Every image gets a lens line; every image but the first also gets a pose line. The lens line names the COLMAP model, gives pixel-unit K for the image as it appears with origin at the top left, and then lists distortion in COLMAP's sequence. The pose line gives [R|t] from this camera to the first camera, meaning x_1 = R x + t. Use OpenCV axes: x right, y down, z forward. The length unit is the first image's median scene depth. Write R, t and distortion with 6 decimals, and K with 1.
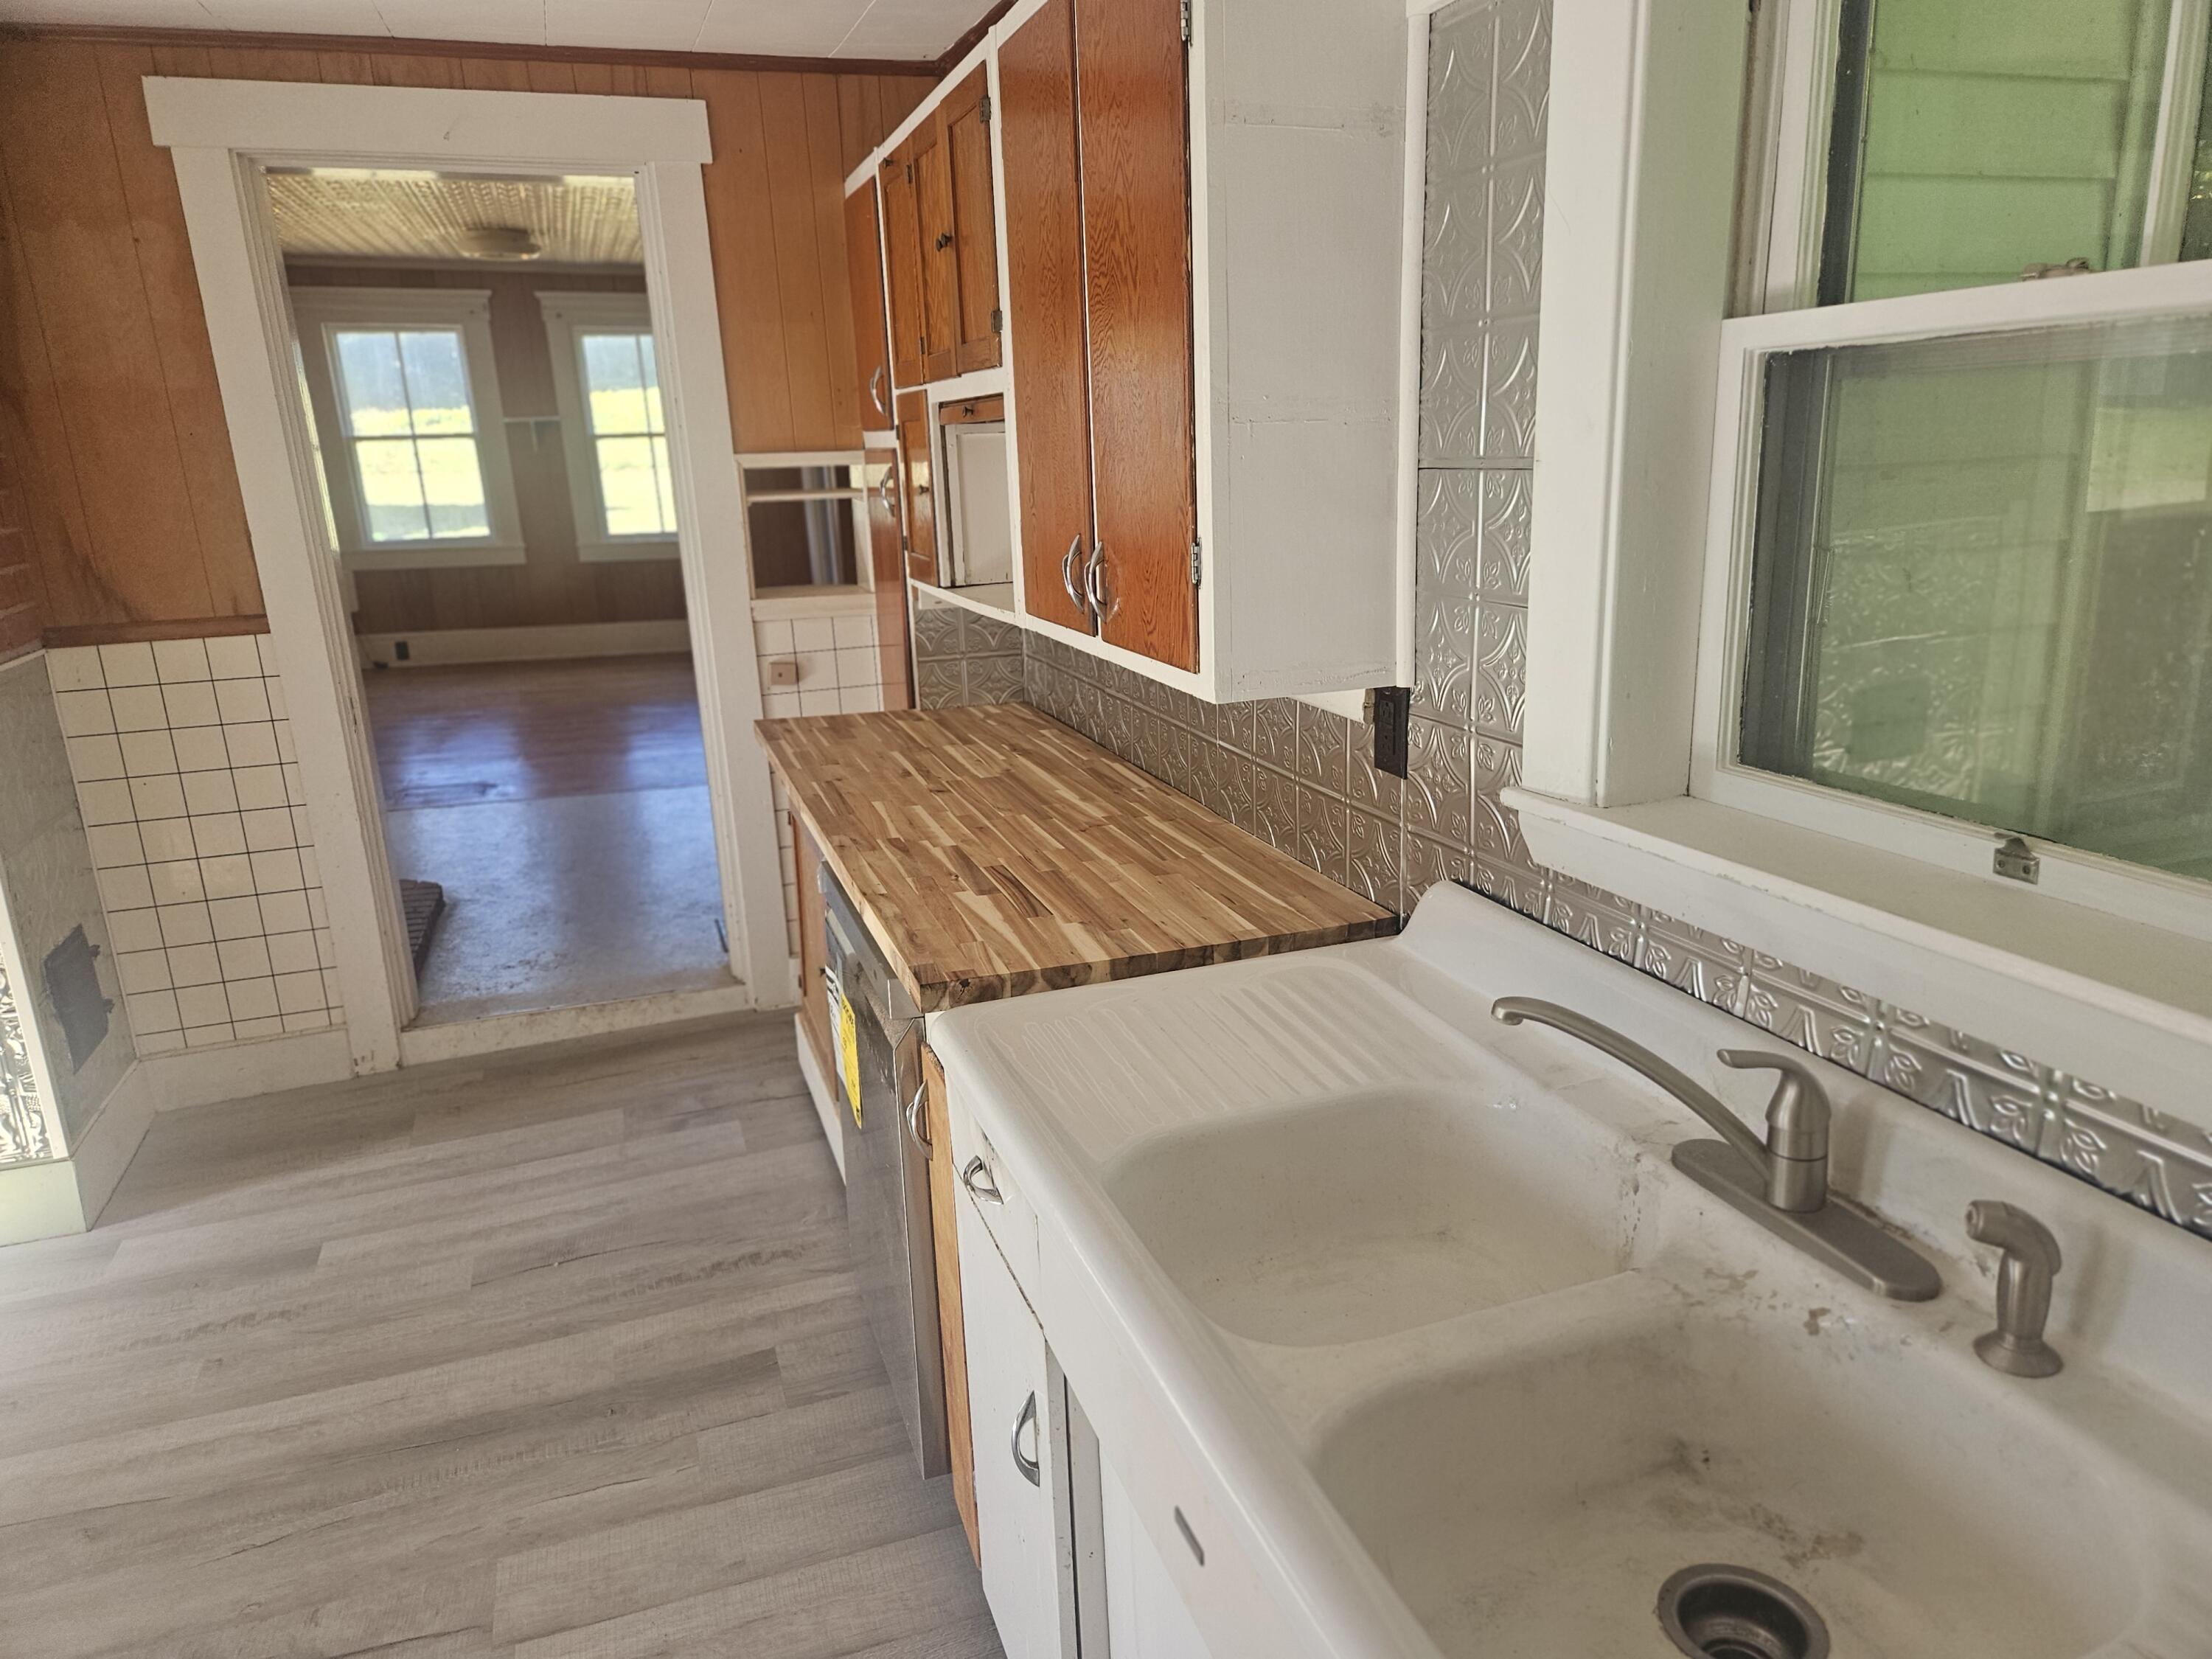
lens RADIAL K [[1490.0, 0, 1117.3], [0, 1490.0, 828.5], [0, 0, 1]] dist [0.034994, -0.018521]
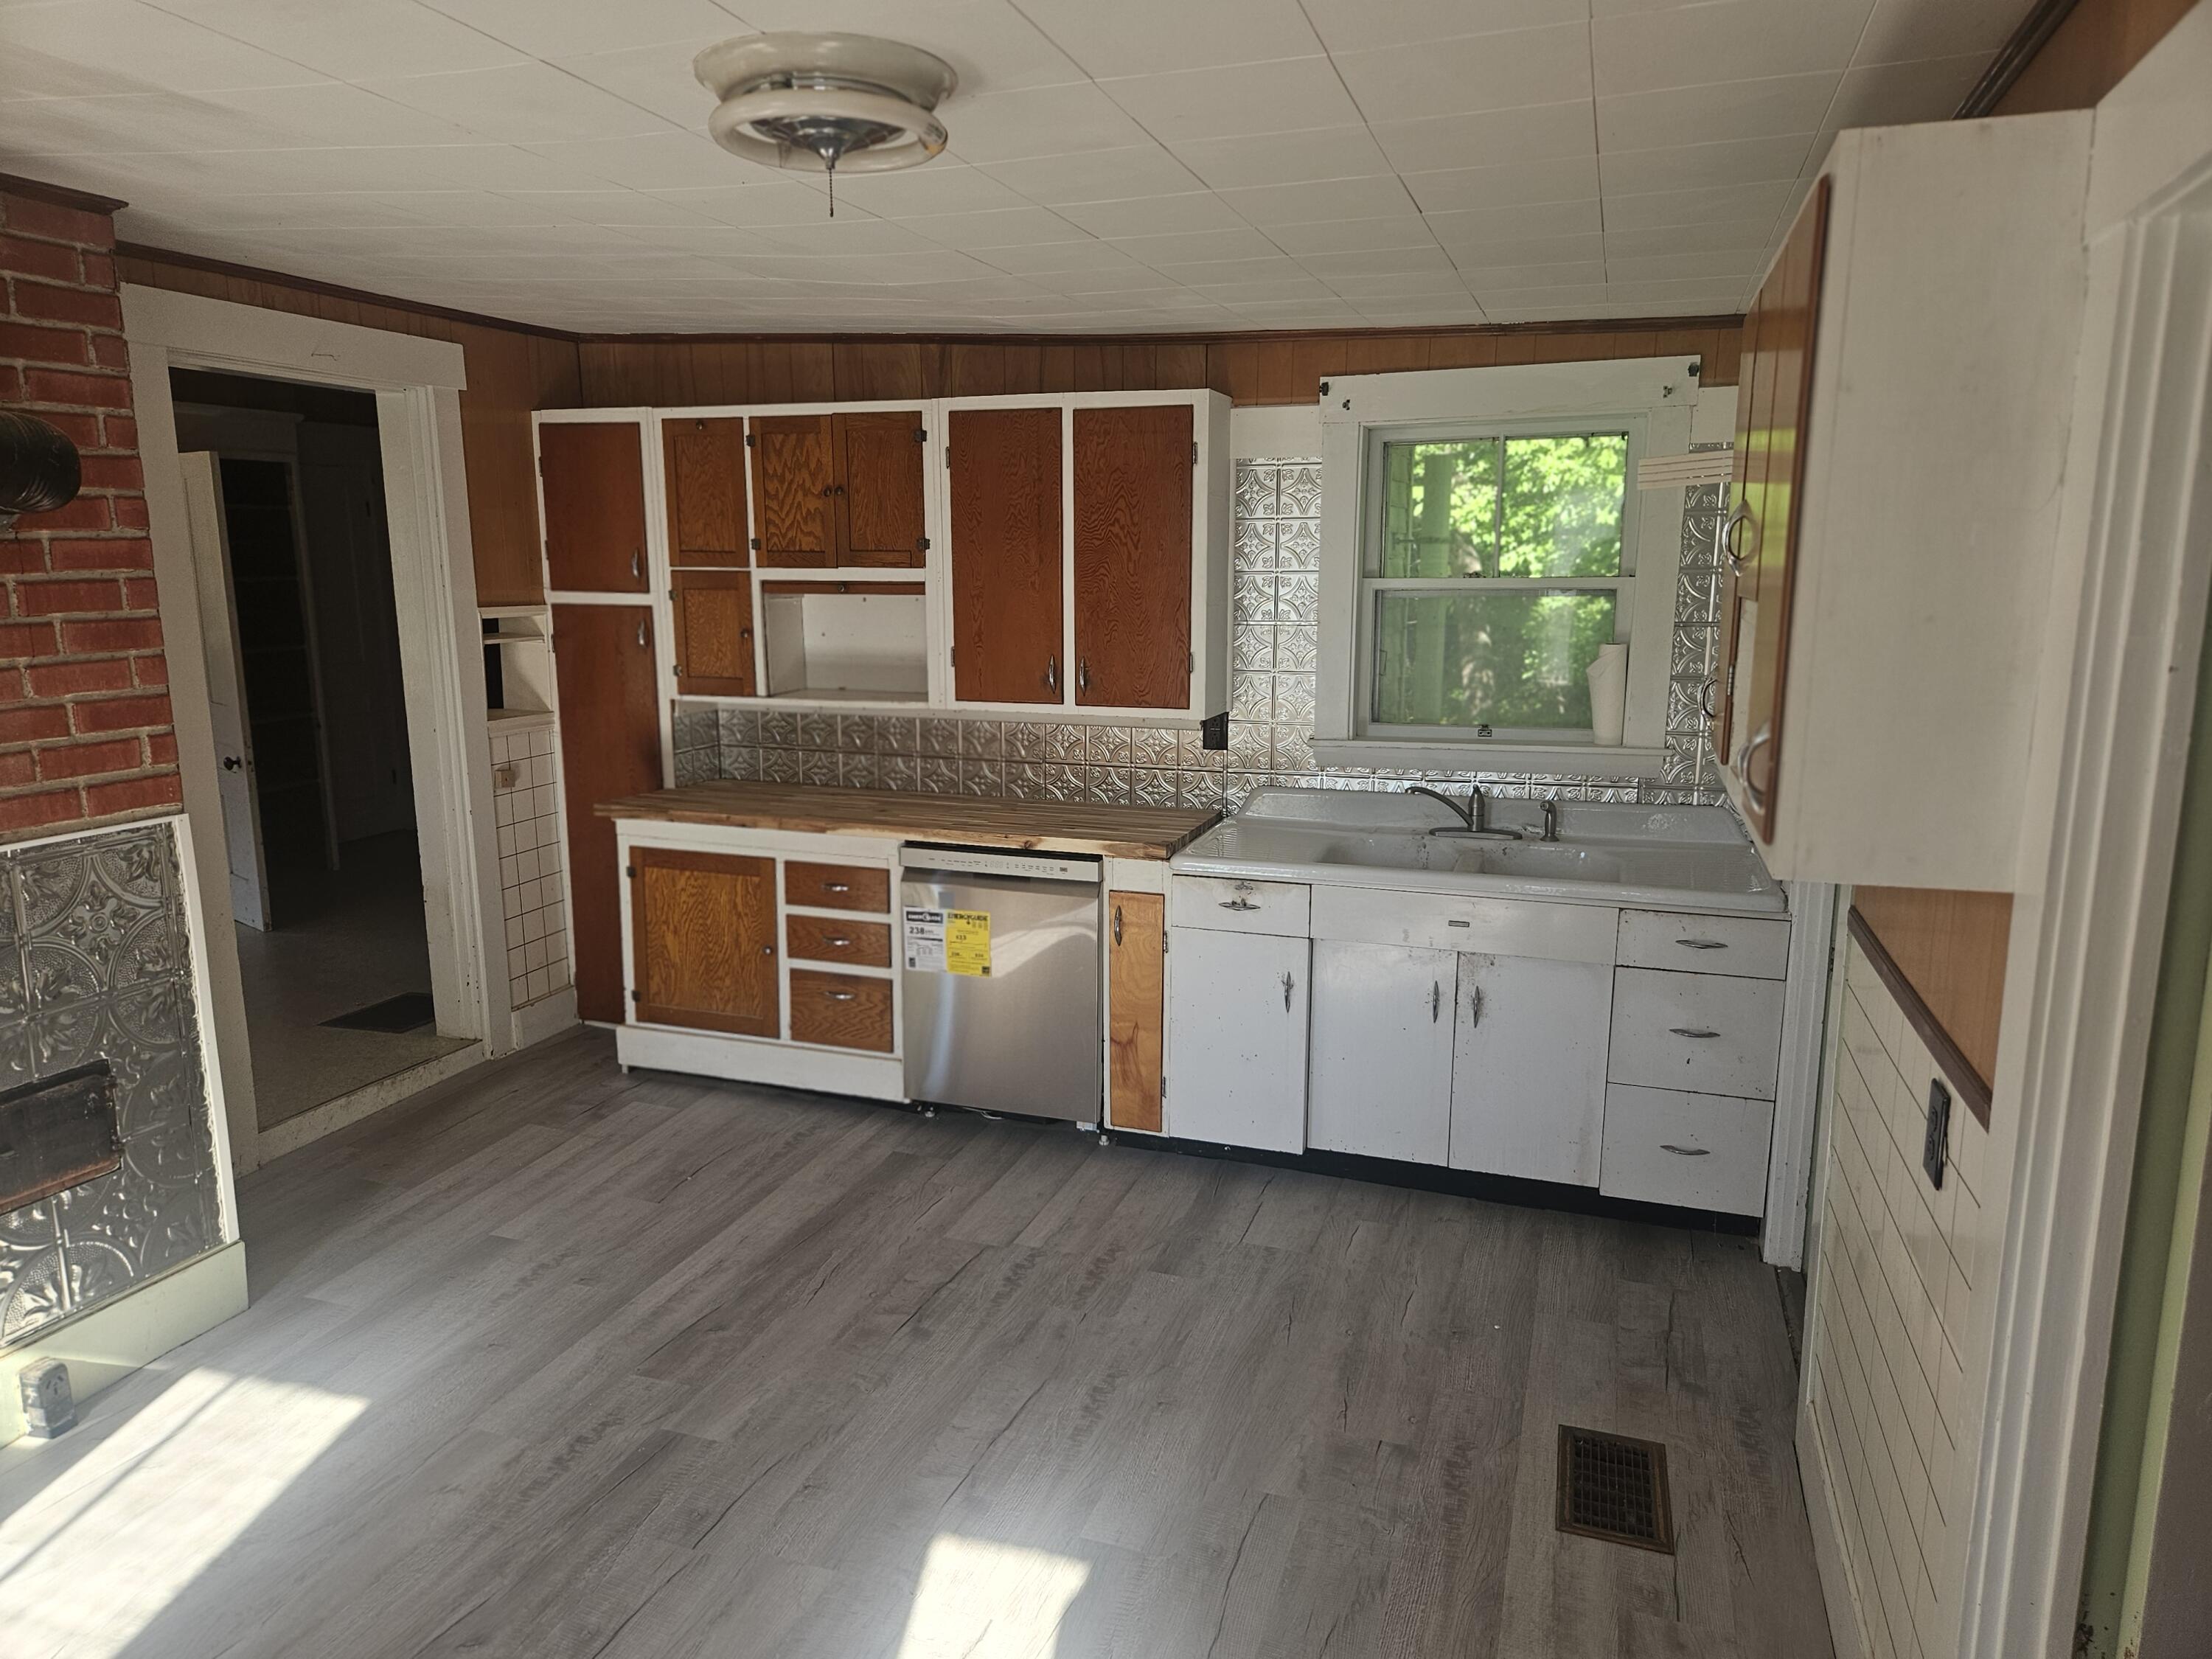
lens RADIAL K [[1490.0, 0, 1101.7], [0, 1490.0, 823.0], [0, 0, 1]] dist [0.034994, -0.018521]
pose [[0.620533, -0.107112, 0.776831, -1.136561], [0.179838, 0.983664, -0.008023, 0.041963], [-0.763281, 0.144682, 0.629658, -0.216369]]
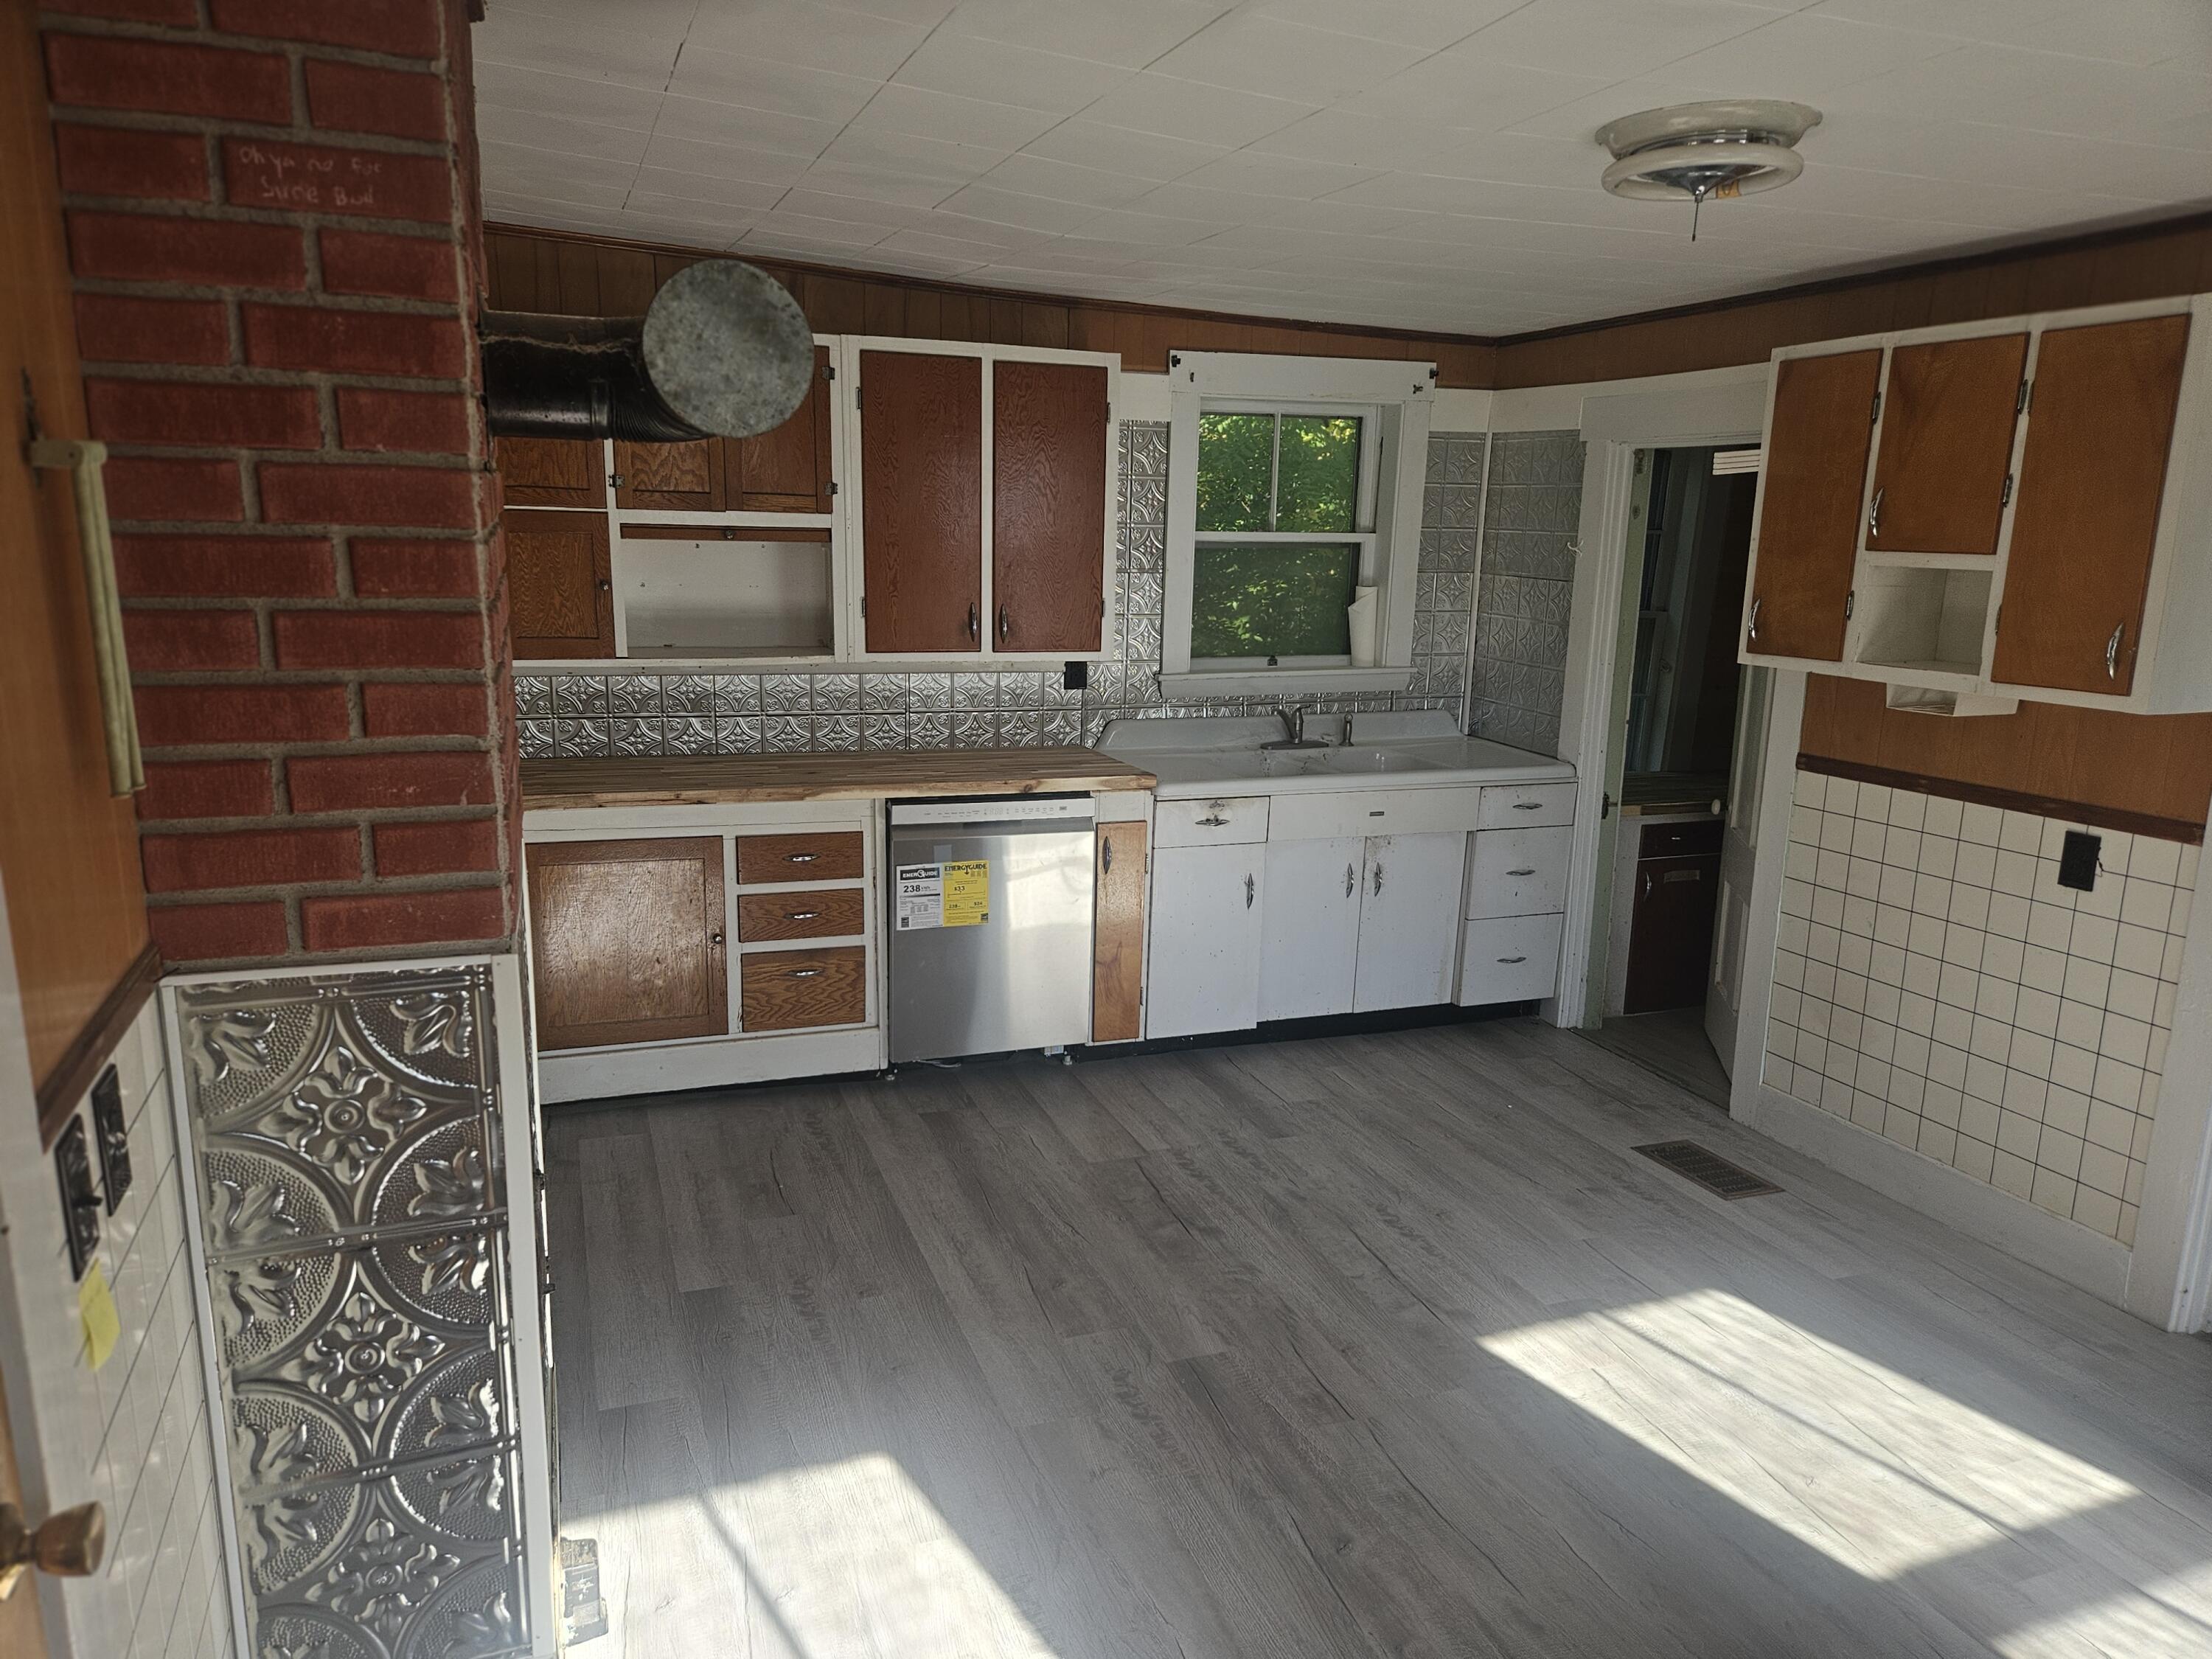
lens RADIAL K [[1490.0, 0, 1120.1], [0, 1490.0, 835.2], [0, 0, 1]] dist [0.034994, -0.018521]
pose [[-0.027045, -0.182875, 0.982764, -1.516450], [0.228983, 0.955850, 0.184169, -0.159269], [-0.973055, 0.230017, 0.016024, 0.601074]]
